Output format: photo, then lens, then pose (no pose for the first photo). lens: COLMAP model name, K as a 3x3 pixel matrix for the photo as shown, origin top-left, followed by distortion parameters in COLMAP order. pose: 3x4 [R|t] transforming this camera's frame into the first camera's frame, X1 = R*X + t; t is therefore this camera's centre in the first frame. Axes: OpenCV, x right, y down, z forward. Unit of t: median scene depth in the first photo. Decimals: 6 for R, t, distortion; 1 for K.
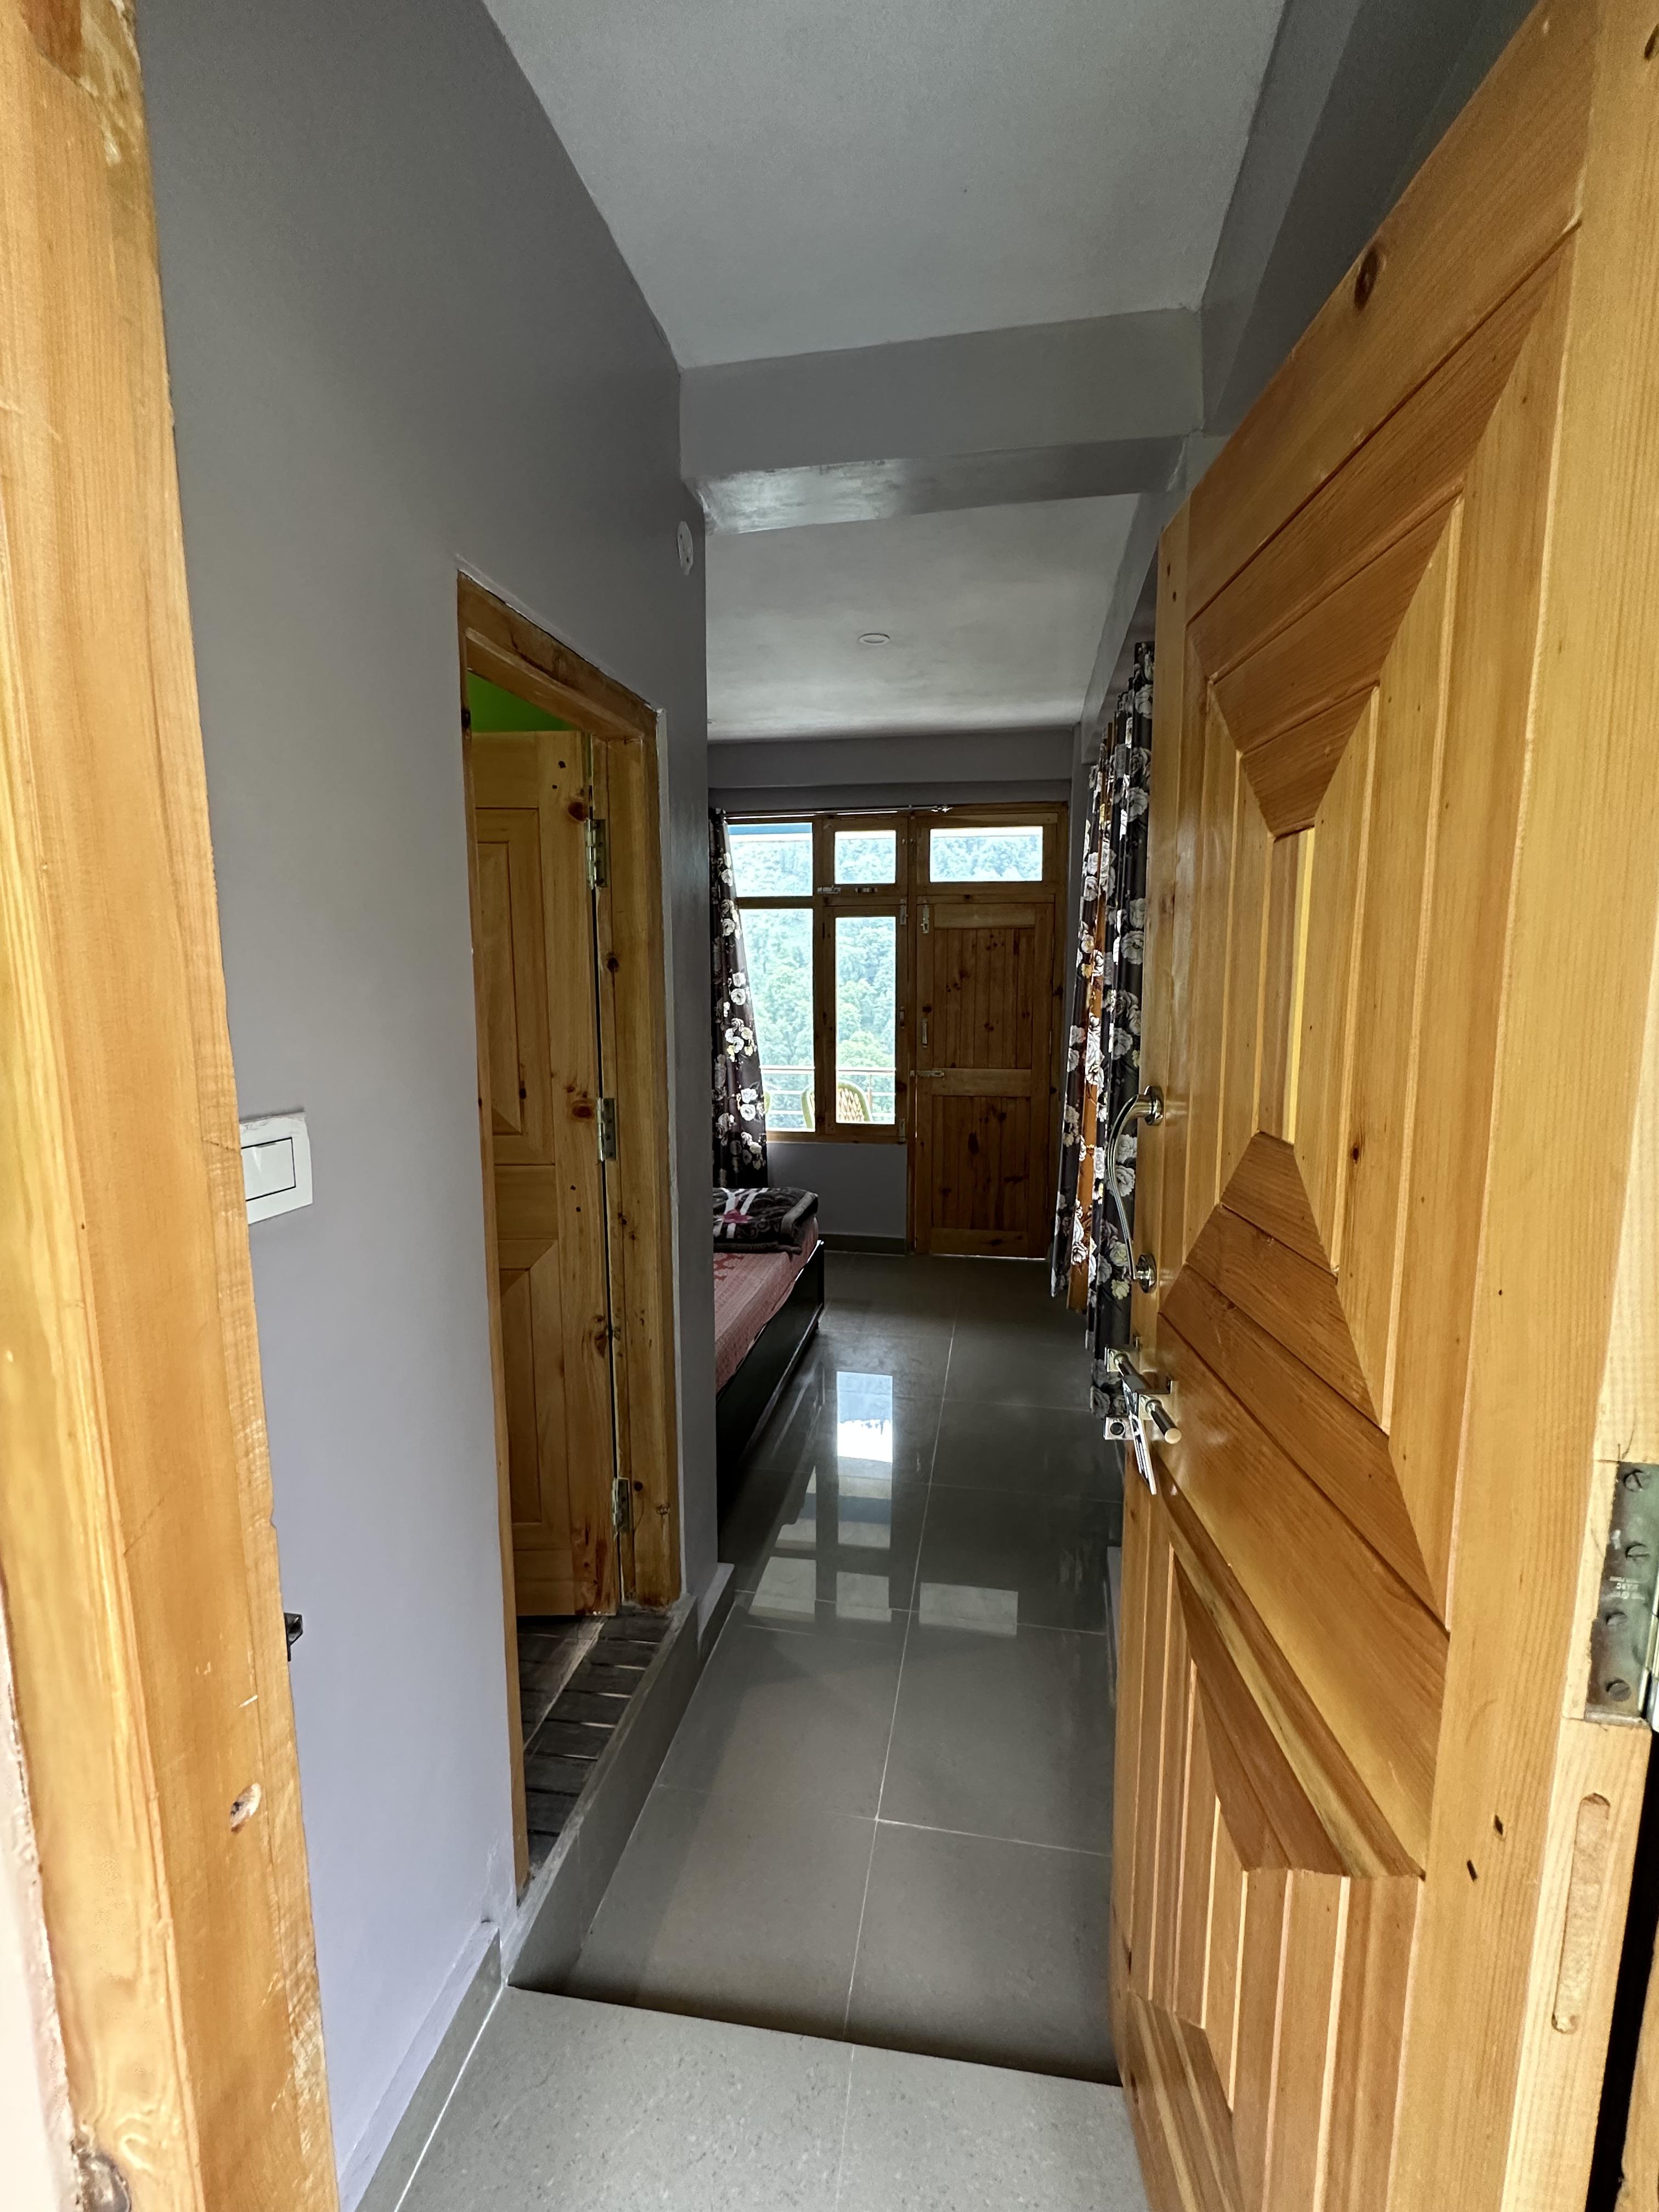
lens RADIAL K [[966.3, 0, 836.0], [0, 966.3, 1109.7], [0, 0, 1]] dist [-0.000025, -0.000001]
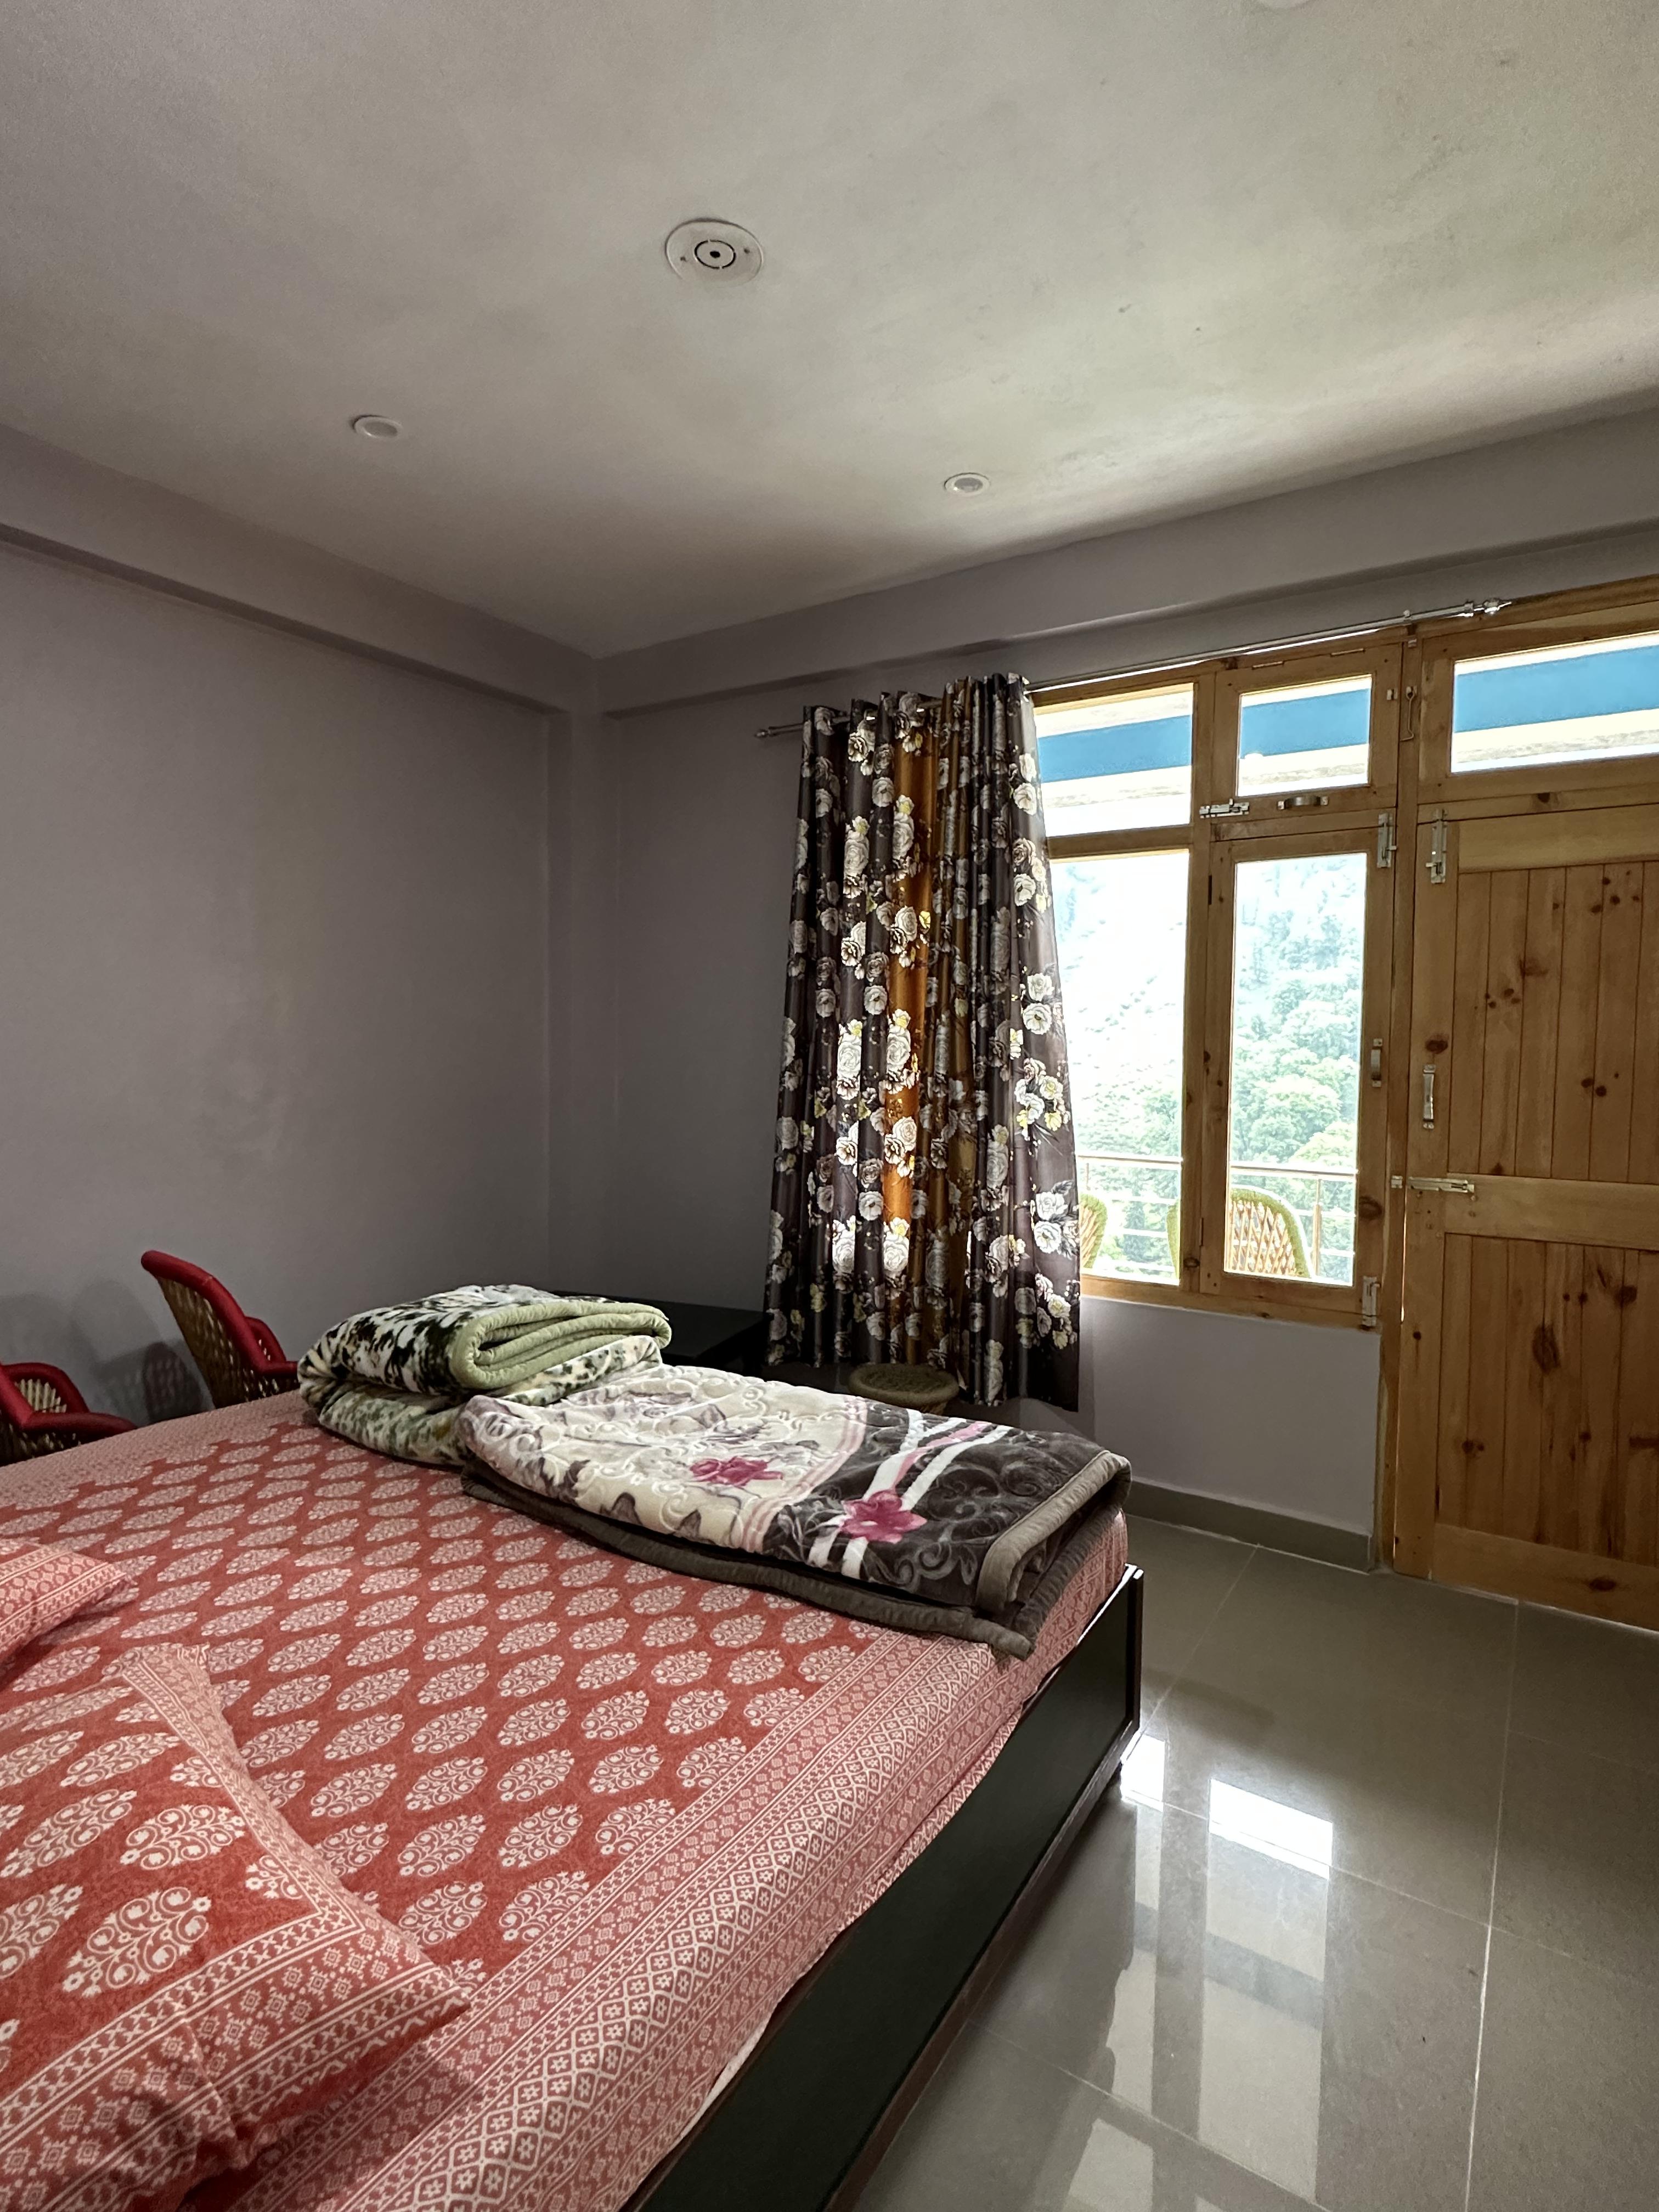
lens RADIAL K [[1127.6, 0, 833.0], [0, 1127.6, 1102.8], [0, 0, 1]] dist [-0.004388, -0.000538]
pose [[0.922367, 0.032700, -0.384928, 0.035712], [-0.068030, 0.994589, -0.078521, -0.014306], [0.380277, 0.098612, 0.919600, 0.389560]]
